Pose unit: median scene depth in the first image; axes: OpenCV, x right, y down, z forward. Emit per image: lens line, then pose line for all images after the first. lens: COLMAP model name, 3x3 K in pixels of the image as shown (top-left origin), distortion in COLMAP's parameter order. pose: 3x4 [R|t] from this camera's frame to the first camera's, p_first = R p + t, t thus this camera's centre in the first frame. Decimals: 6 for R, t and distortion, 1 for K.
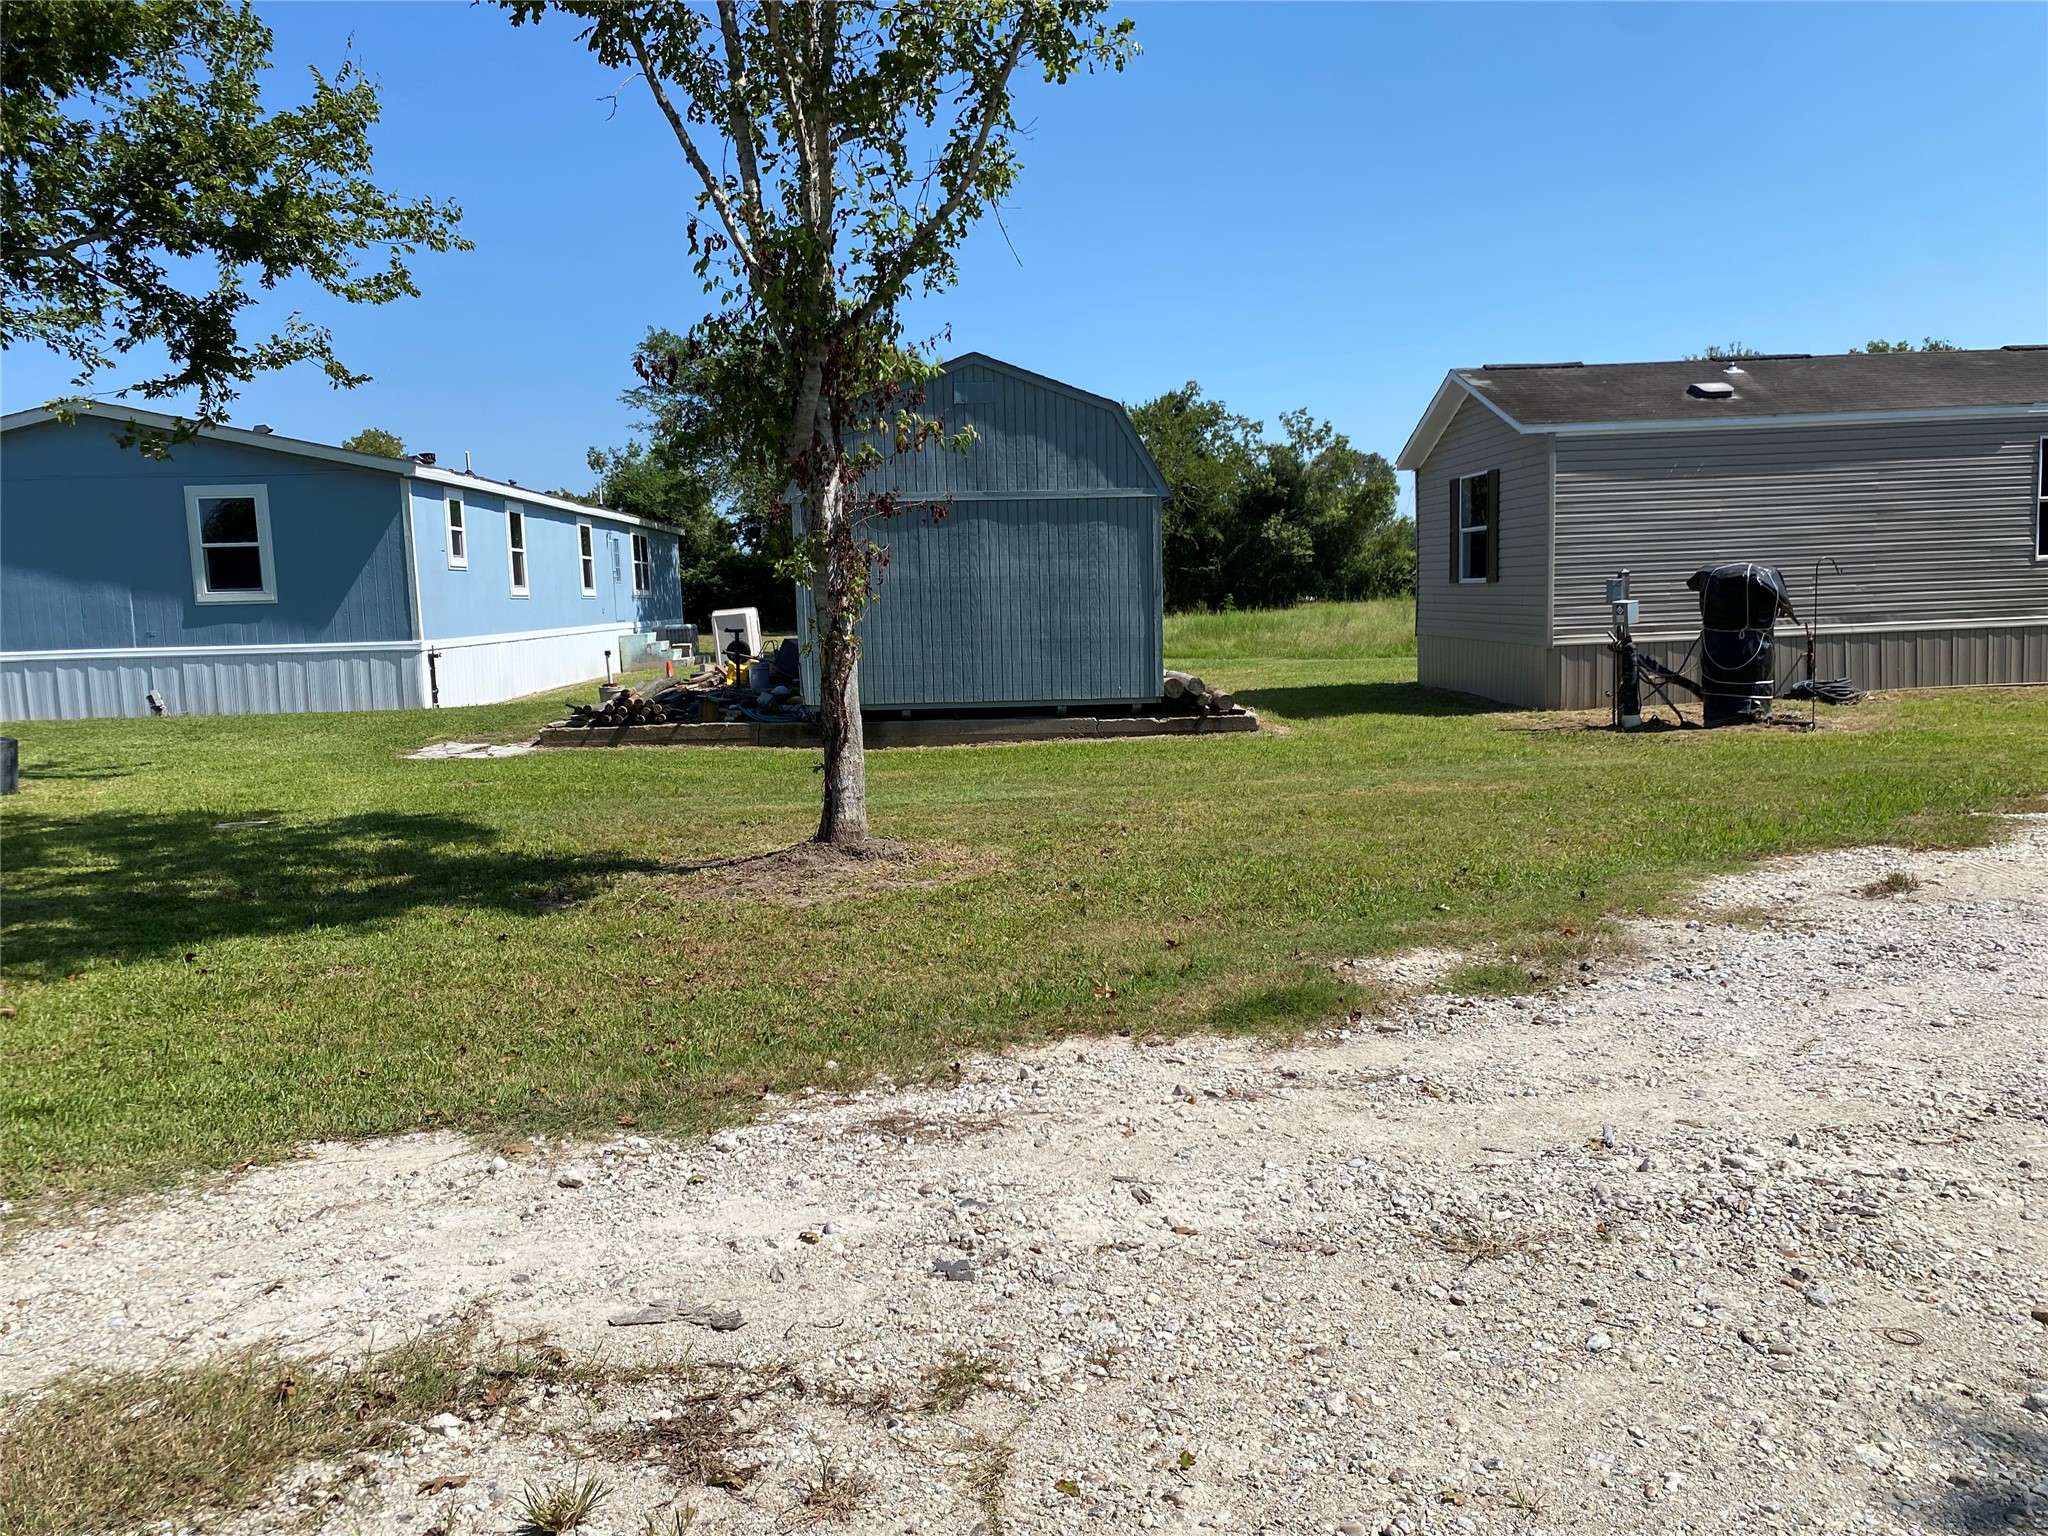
lens RADIAL K [[1552.1, 0, 1025.0], [0, 1552.1, 774.0], [0, 0, 1]] dist [0.007698, -0.004183]
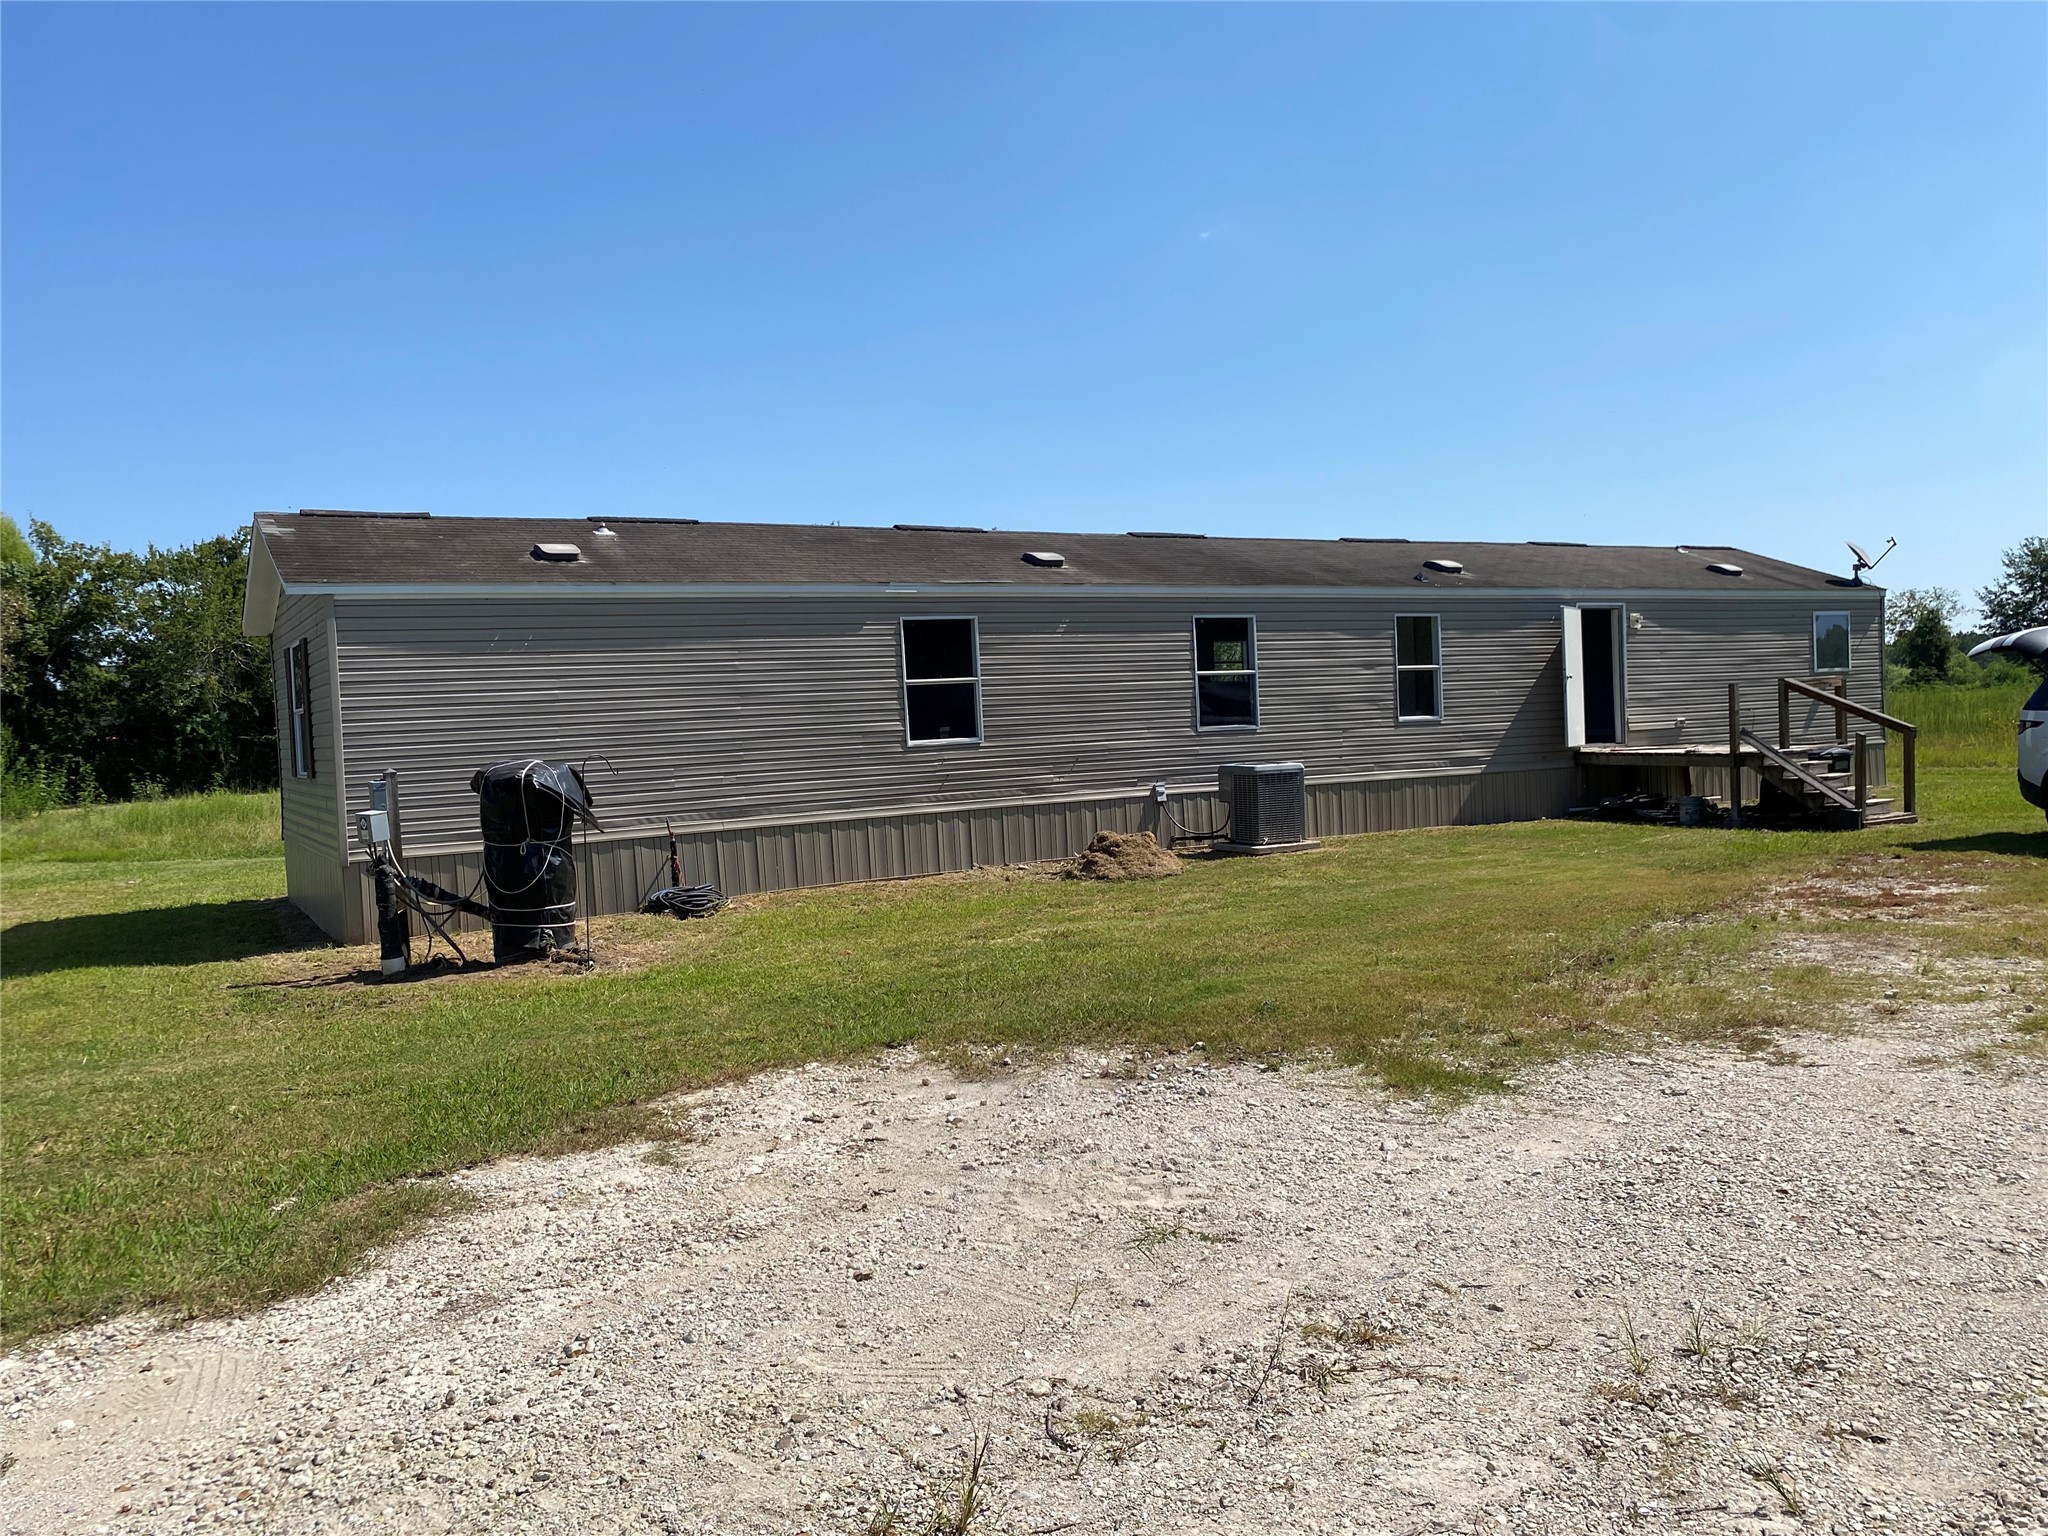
lens RADIAL K [[1552.1, 0, 1023.0], [0, 1552.1, 767.0], [0, 0, 1]] dist [0.007698, -0.004183]
pose [[0.874947, -0.019127, 0.483841, 0.257103], [0.070344, 0.993640, -0.087924, -0.037133], [-0.479083, 0.110964, 0.870728, 0.149132]]
